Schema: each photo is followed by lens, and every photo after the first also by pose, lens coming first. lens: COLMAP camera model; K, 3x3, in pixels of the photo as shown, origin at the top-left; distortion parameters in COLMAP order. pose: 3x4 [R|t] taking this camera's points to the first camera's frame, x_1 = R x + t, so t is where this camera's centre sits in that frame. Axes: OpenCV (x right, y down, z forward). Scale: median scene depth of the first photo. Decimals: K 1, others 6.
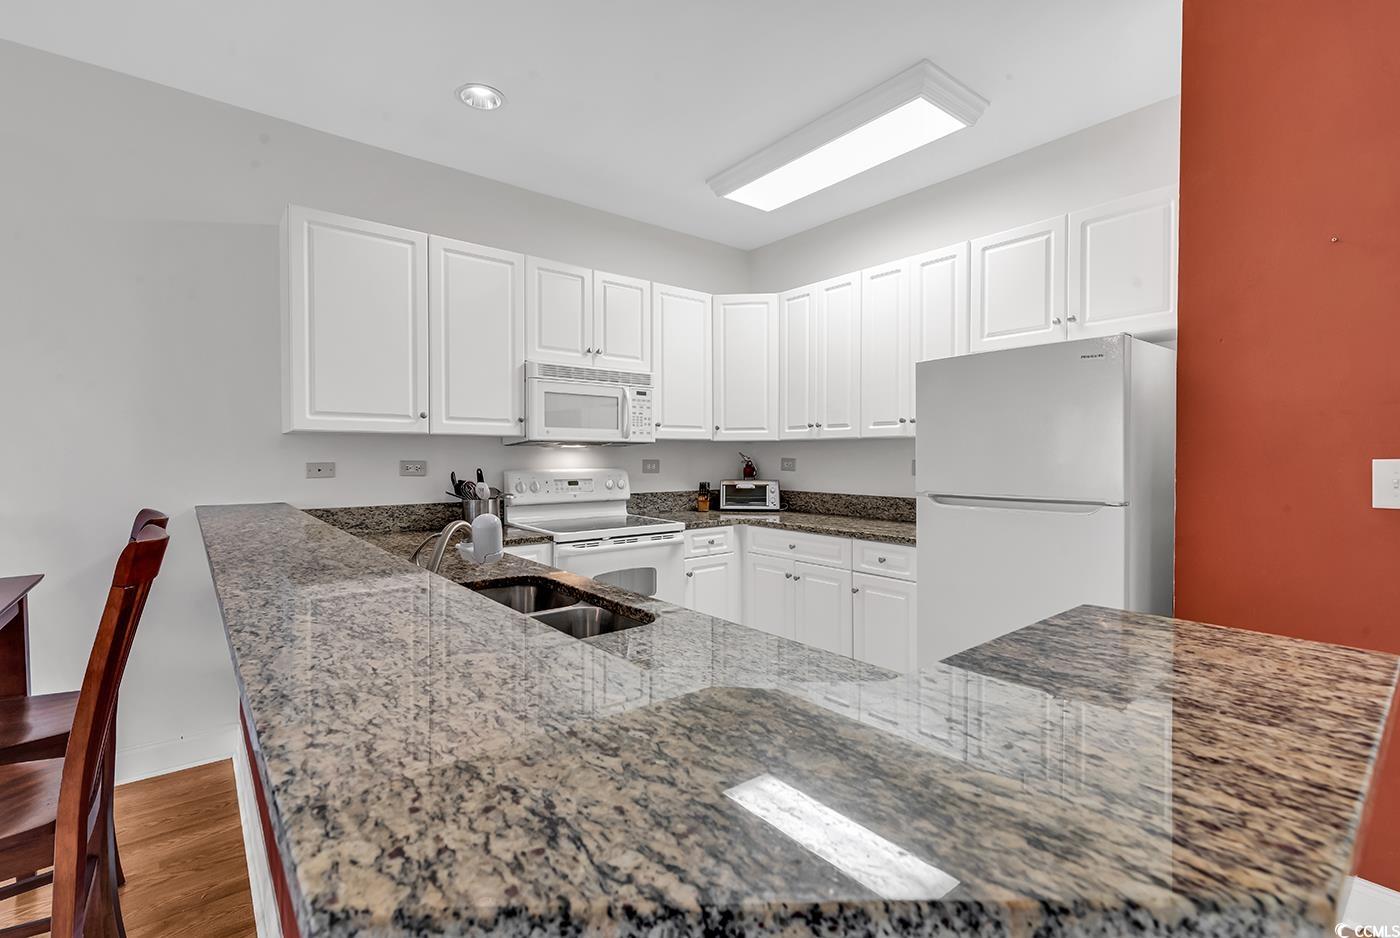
lens RADIAL K [[616.4, 0, 700.0], [0, 616.4, 469.0], [0, 0, 1]] dist [0.001458, 0.000548]
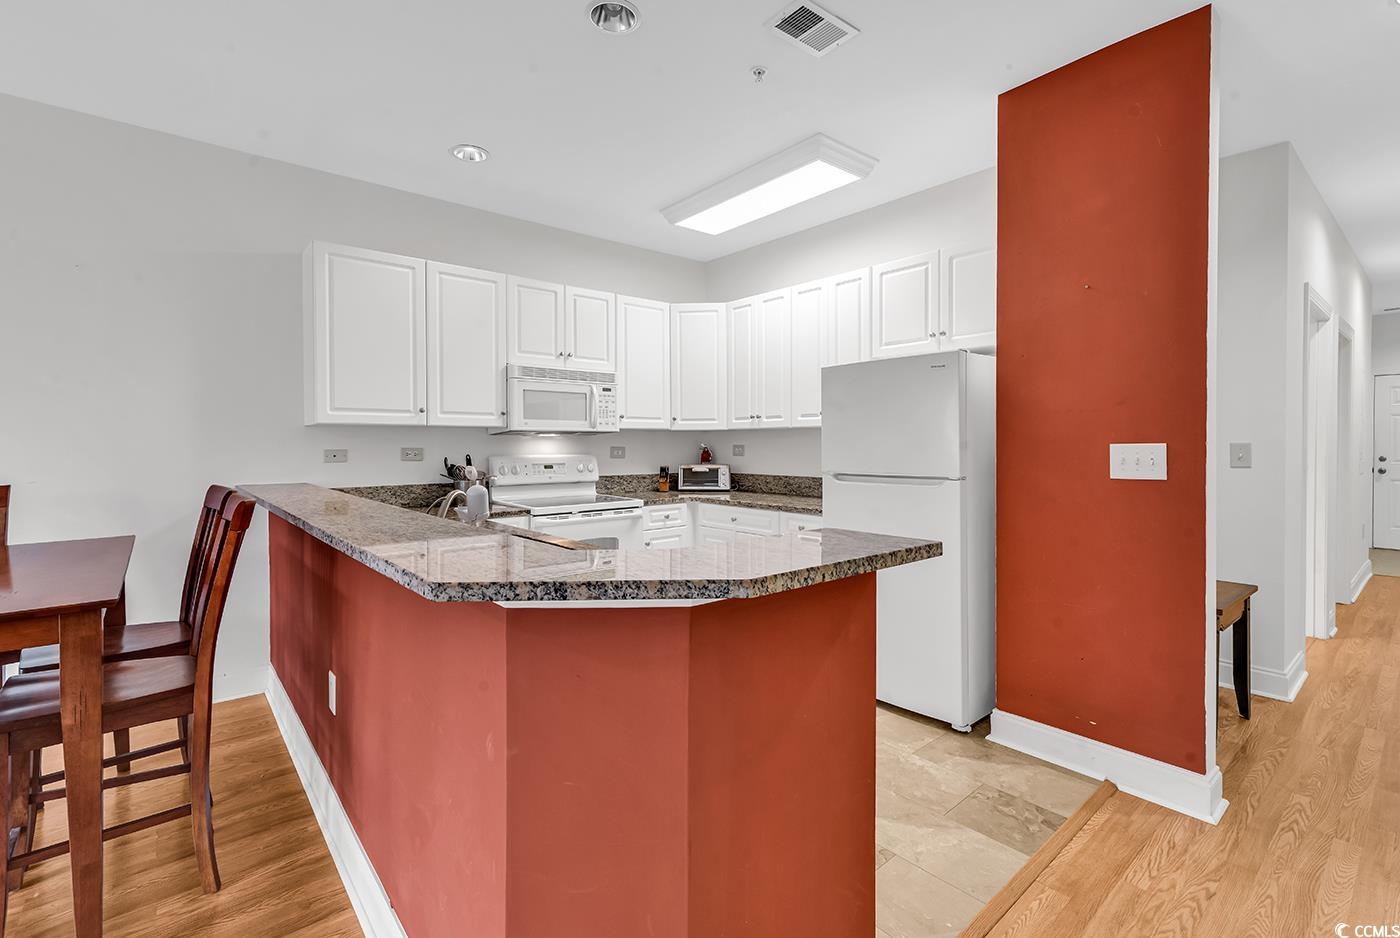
lens RADIAL K [[625.1, 0, 698.6], [0, 625.1, 454.0], [0, 0, 1]] dist [0.000951, -0.000076]
pose [[0.999853, -0.003176, 0.016865, 0.060256], [0.003253, 0.999984, -0.004532, 0.005105], [-0.016851, 0.004586, 0.999847, -0.194623]]
